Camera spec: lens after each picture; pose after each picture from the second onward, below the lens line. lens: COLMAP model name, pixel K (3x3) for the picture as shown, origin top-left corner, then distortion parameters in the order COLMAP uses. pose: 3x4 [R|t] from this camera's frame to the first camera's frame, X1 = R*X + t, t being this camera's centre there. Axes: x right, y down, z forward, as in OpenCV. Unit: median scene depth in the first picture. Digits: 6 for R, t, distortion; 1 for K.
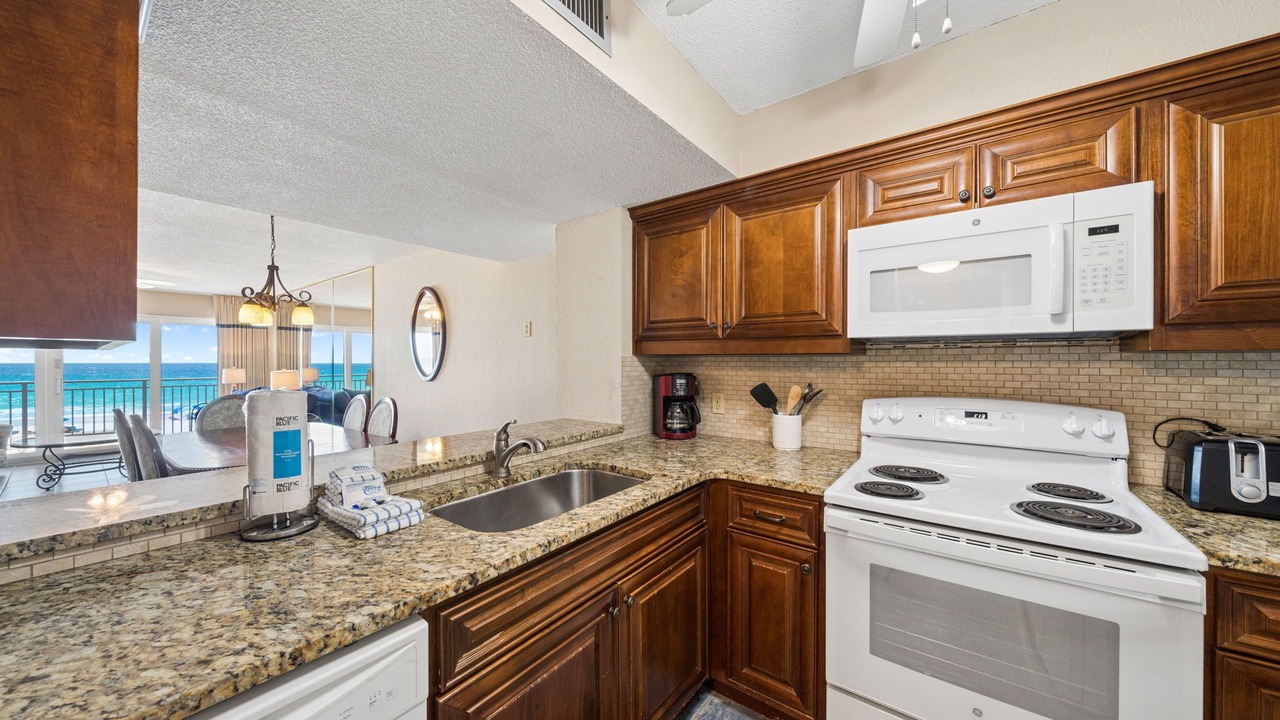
lens RADIAL K [[434.3, 0, 633.3], [0, 434.3, 366.0], [0, 0, 1]] dist [-0.000648, -0.000063]
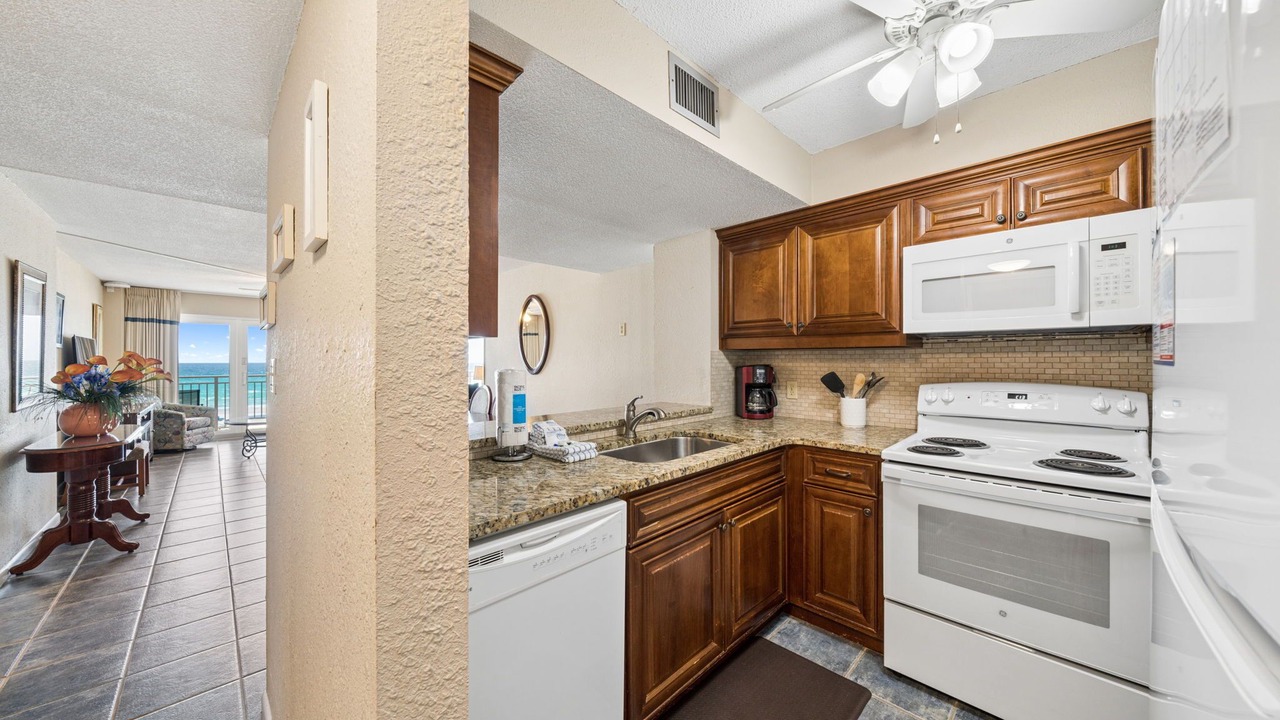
lens RADIAL K [[429.6, 0, 635.8], [0, 429.6, 362.8], [0, 0, 1]] dist [-0.001034, -0.000040]
pose [[0.990750, -0.000769, -0.135699, -0.107729], [-0.000096, 0.999980, -0.006368, 0.029023], [0.135701, 0.006322, 0.990730, -0.347984]]
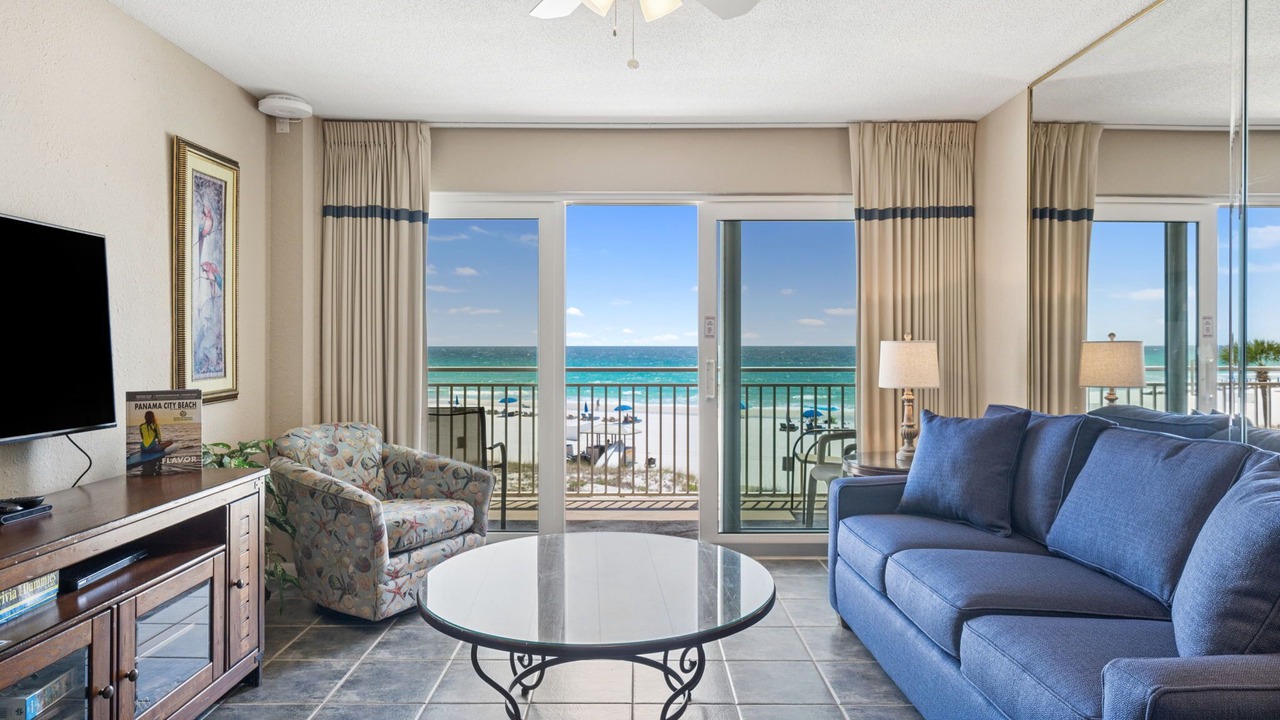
lens RADIAL K [[753.4, 0, 636.5], [0, 753.4, 348.0], [0, 0, 1]] dist [-0.000862, 0.000106]
pose [[0.607903, 0.000766, -0.794011, -2.797594], [-0.007028, 0.999966, -0.004415, 0.068108], [0.793980, 0.008264, 0.607888, 2.373573]]
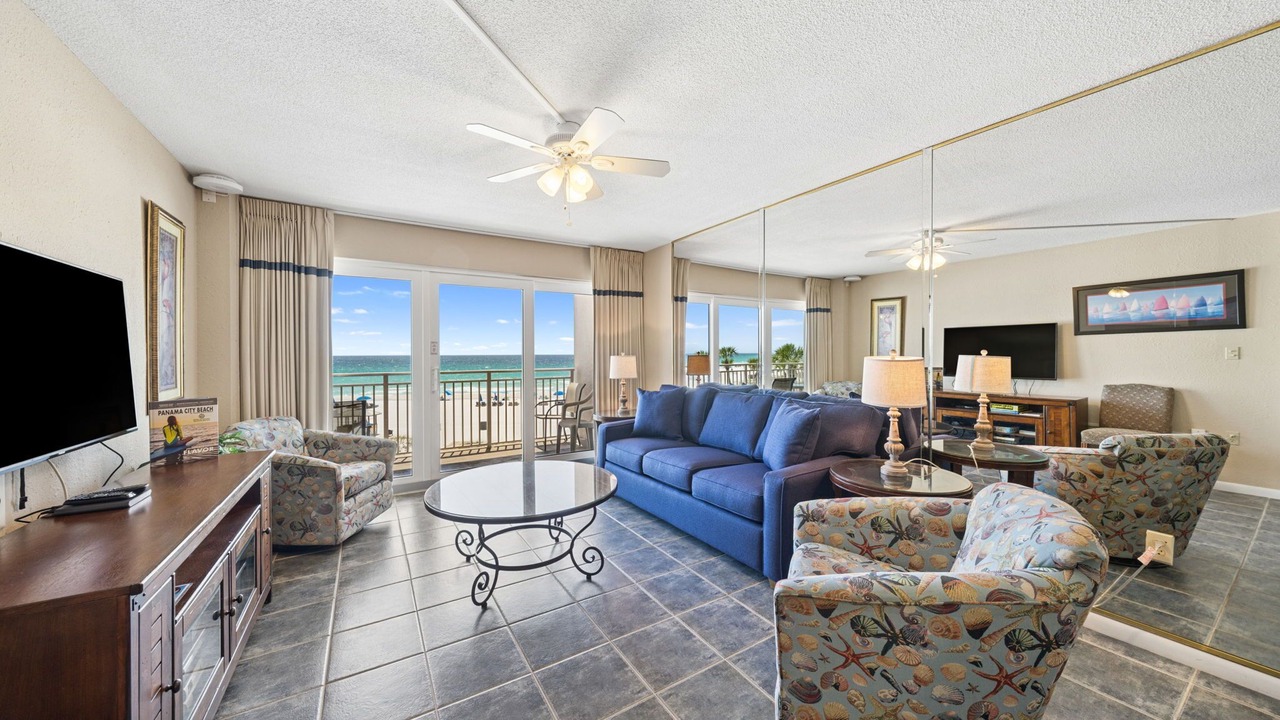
lens RADIAL K [[435.1, 0, 640.0], [0, 435.1, 360.0], [0, 0, 1]] dist [-0.001658, -0.000127]
pose [[0.935377, -0.002263, -0.353646, -3.058083], [0.003864, 0.999985, 0.003820, 0.045926], [0.353632, -0.004939, 0.935372, 1.832943]]
